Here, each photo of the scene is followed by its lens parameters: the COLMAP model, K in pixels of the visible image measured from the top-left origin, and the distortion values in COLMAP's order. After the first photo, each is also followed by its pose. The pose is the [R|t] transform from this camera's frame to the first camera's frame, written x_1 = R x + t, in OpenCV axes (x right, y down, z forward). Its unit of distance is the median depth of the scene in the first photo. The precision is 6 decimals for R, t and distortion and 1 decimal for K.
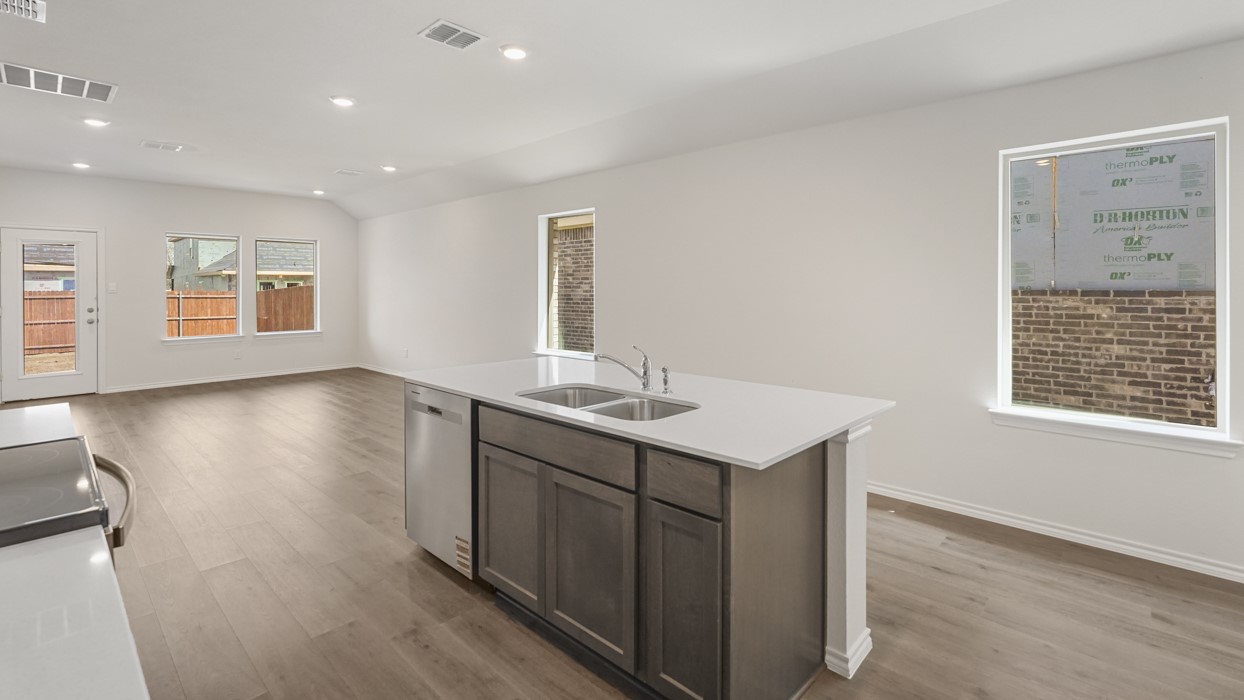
lens RADIAL K [[554.9, 0, 622.5], [0, 554.9, 289.4], [0, 0, 1]] dist [-0.016252, 0.008605]
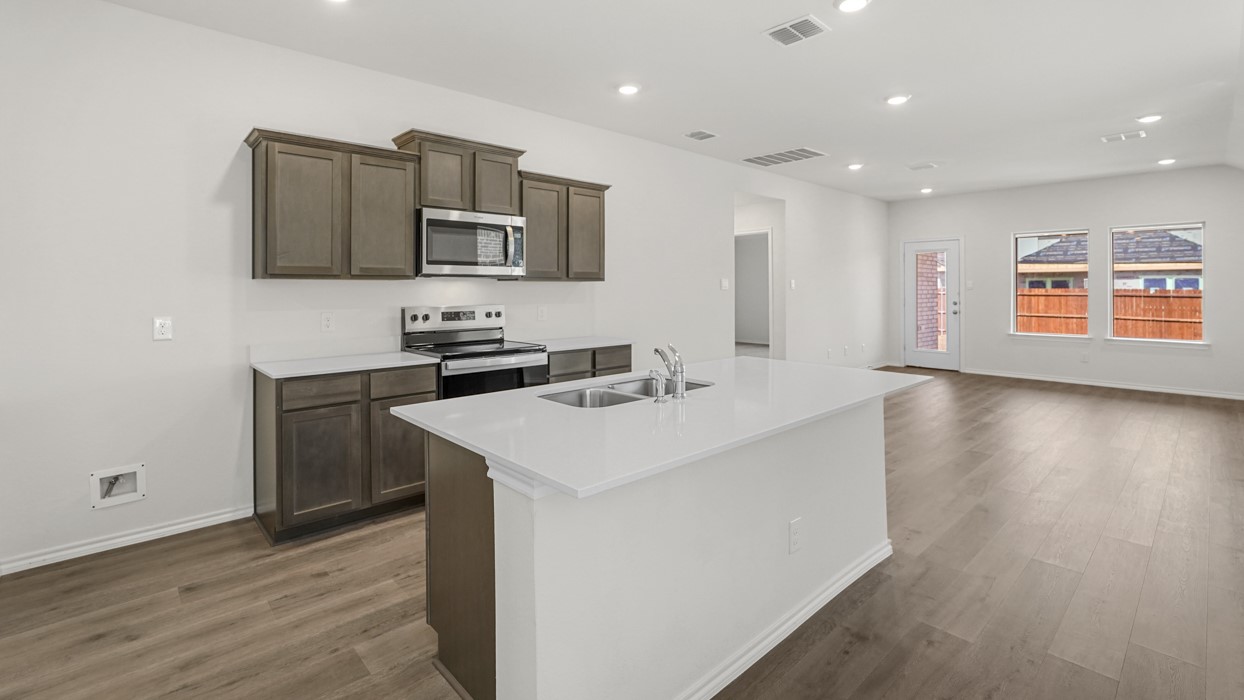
lens RADIAL K [[554.9, 0, 622.5], [0, 554.9, 289.4], [0, 0, 1]] dist [-0.016252, 0.008605]
pose [[-0.066719, 0.004254, -0.997763, 0.297163], [-0.001667, 0.999989, 0.004375, 0.002027], [0.997770, 0.001955, -0.066711, 0.312435]]
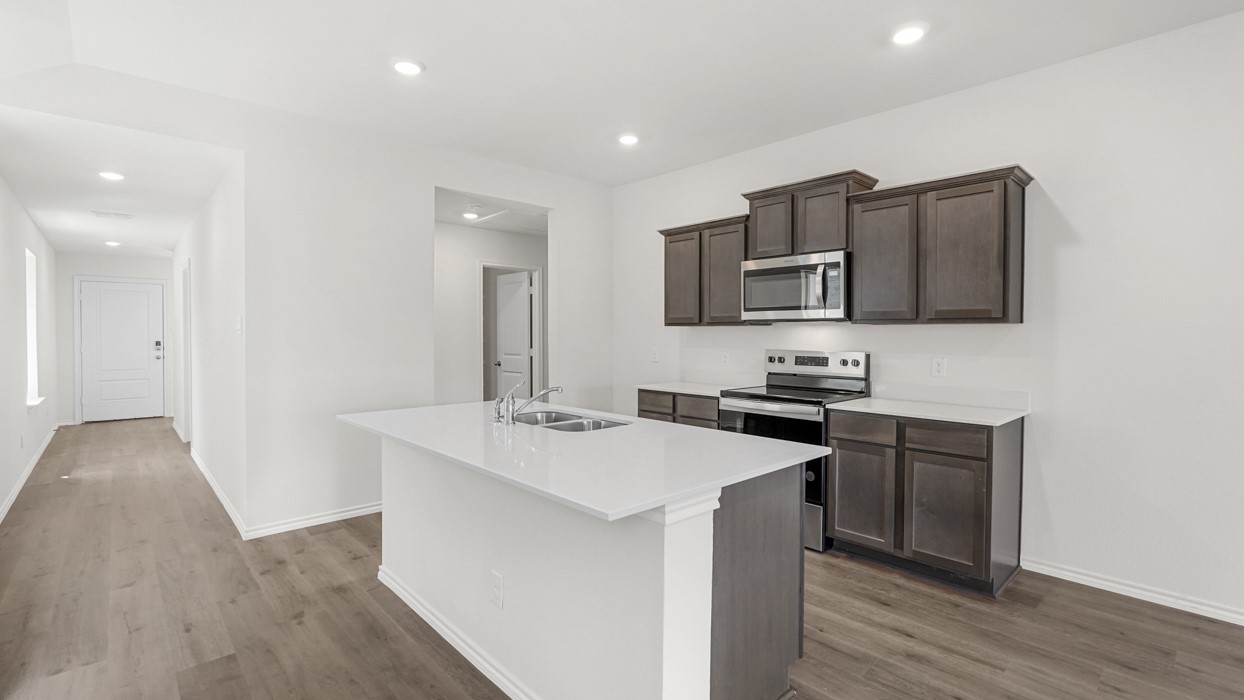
lens RADIAL K [[570.1, 0, 621.6], [0, 570.1, 340.2], [0, 0, 1]] dist [-0.000569, -0.000162]
pose [[-0.997513, -0.000367, 0.070477, -0.076837], [0.000778, 0.999868, 0.016223, 0.001553], [-0.070473, 0.016237, -0.997382, 0.663272]]
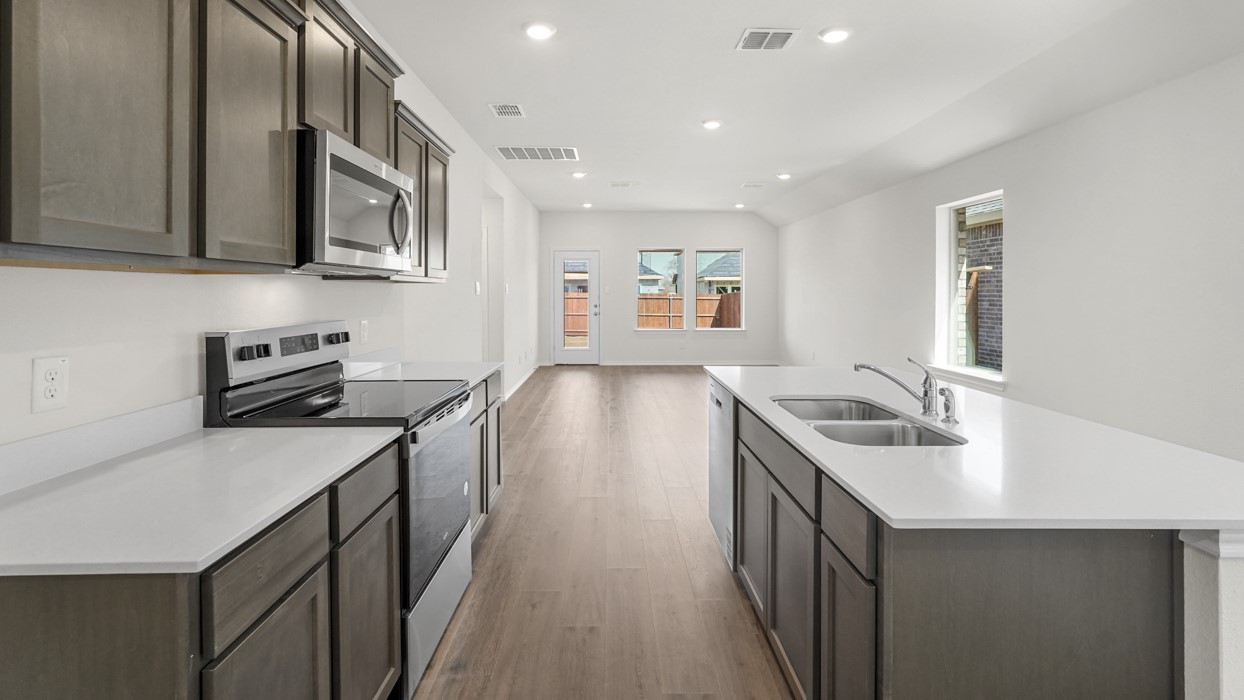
lens RADIAL K [[554.0, 0, 623.1], [0, 554.0, 295.9], [0, 0, 1]] dist [-0.003613, 0.000233]
pose [[0.701009, 0.008767, -0.713098, 0.097510], [-0.006417, 0.999961, 0.005986, 0.002605], [0.713123, 0.000380, 0.701038, 0.042173]]
